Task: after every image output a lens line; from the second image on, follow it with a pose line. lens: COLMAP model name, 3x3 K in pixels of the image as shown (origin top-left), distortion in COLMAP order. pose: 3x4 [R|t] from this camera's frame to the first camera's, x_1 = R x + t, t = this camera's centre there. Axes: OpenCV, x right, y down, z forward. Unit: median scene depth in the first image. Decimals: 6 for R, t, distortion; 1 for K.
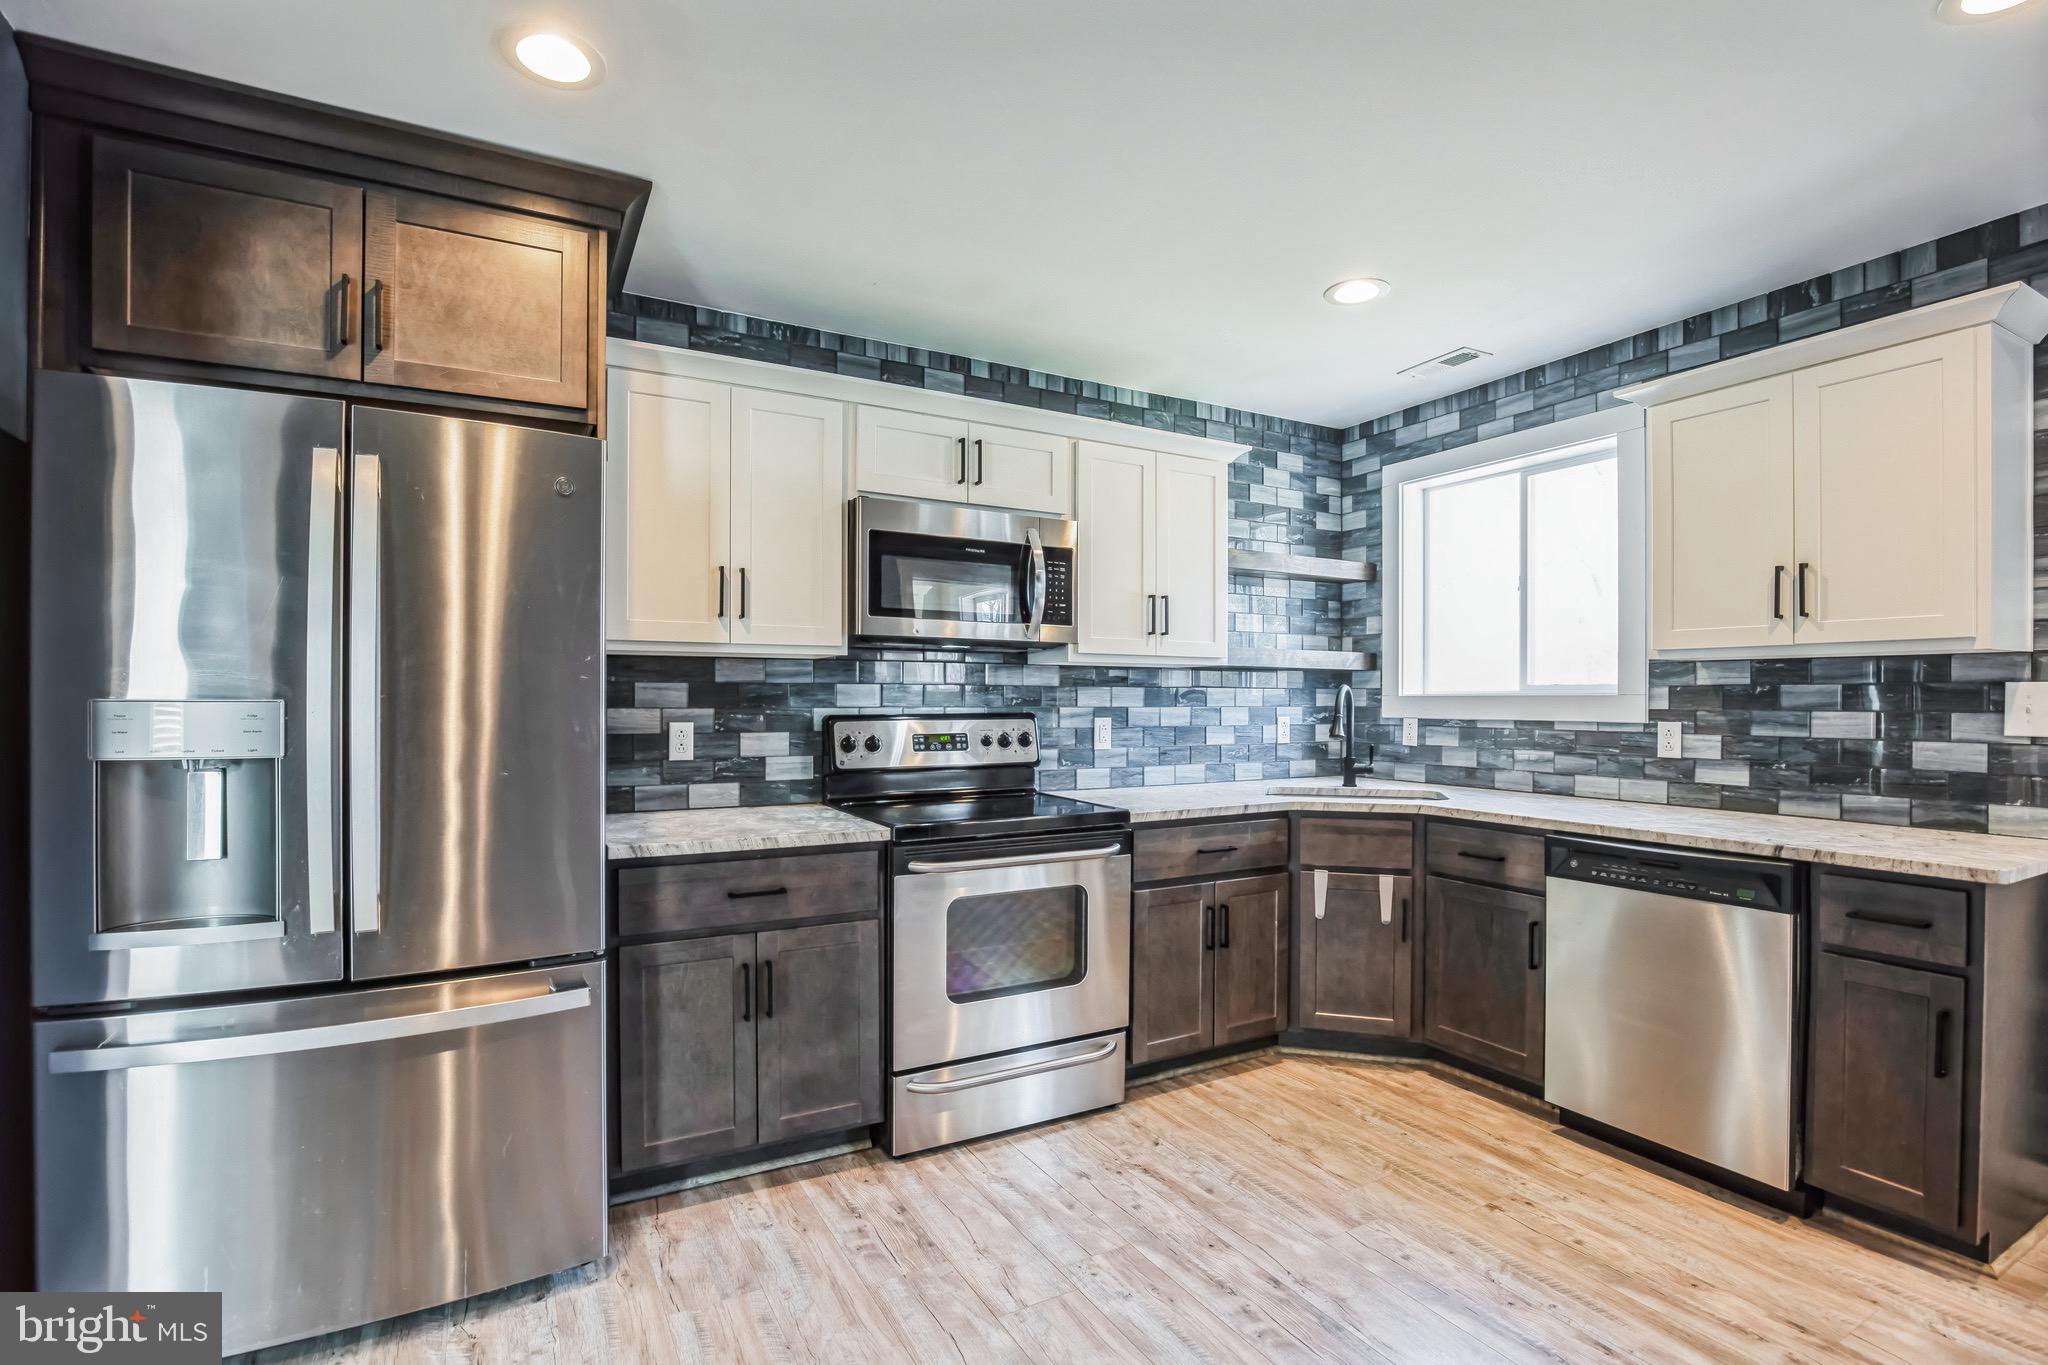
lens RADIAL K [[949.3, 0, 1025.5], [0, 949.3, 695.8], [0, 0, 1]] dist [-0.029618, 0.000135]
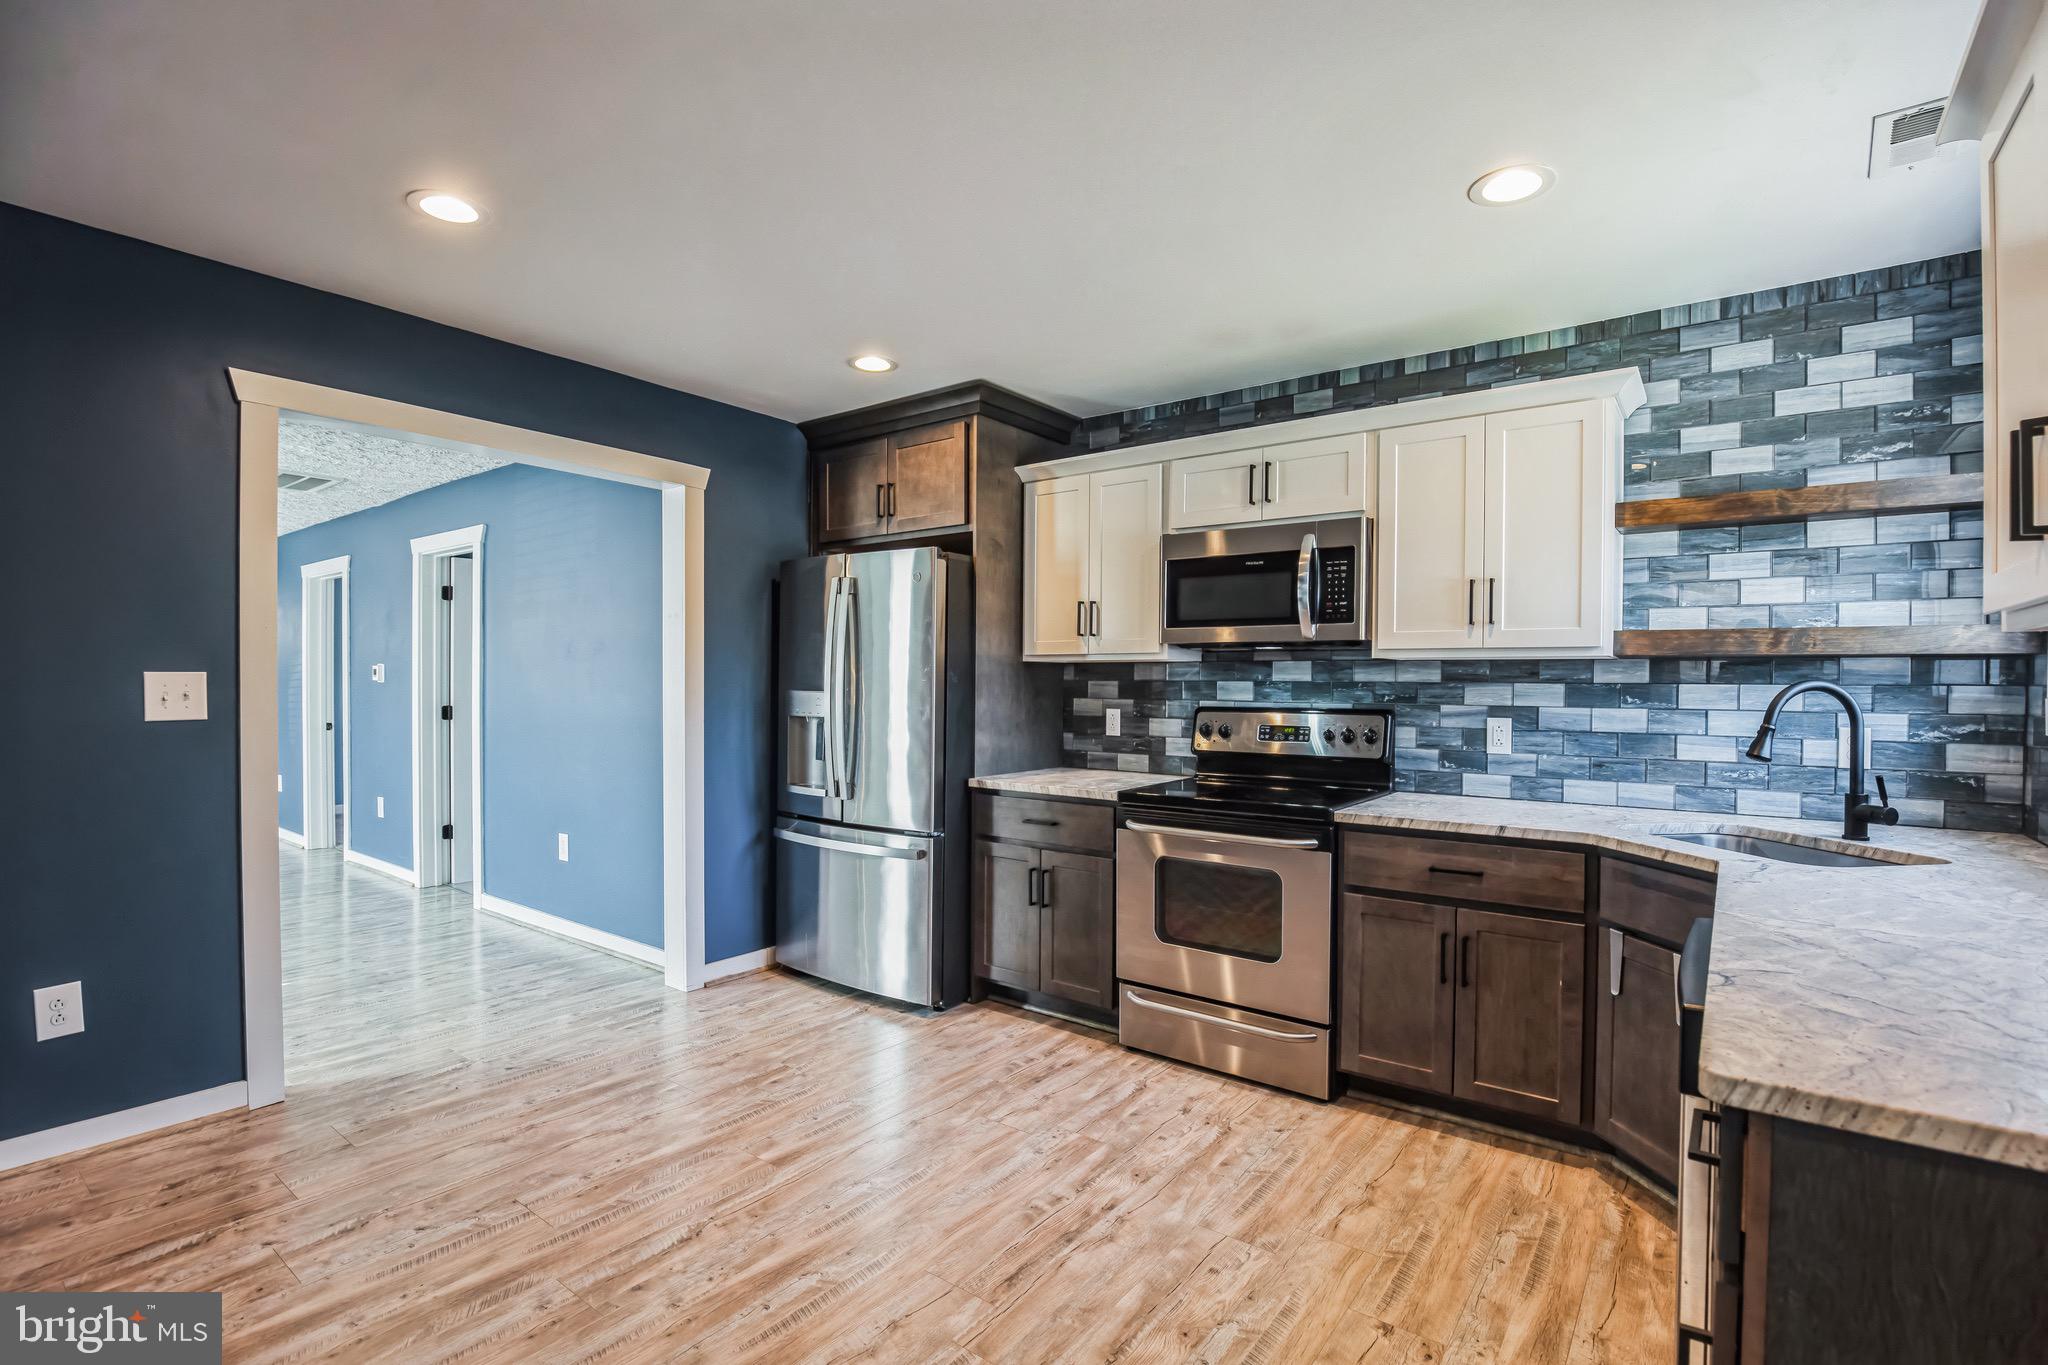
lens RADIAL K [[941.6, 0, 1024.0], [0, 941.6, 682.5], [0, 0, 1]] dist [-0.028942, 0.000426]
pose [[0.407237, -0.000634, -0.913322, 0.851021], [-0.004204, 0.999988, -0.002569, -0.007139], [0.913313, 0.004886, 0.407229, 0.295321]]
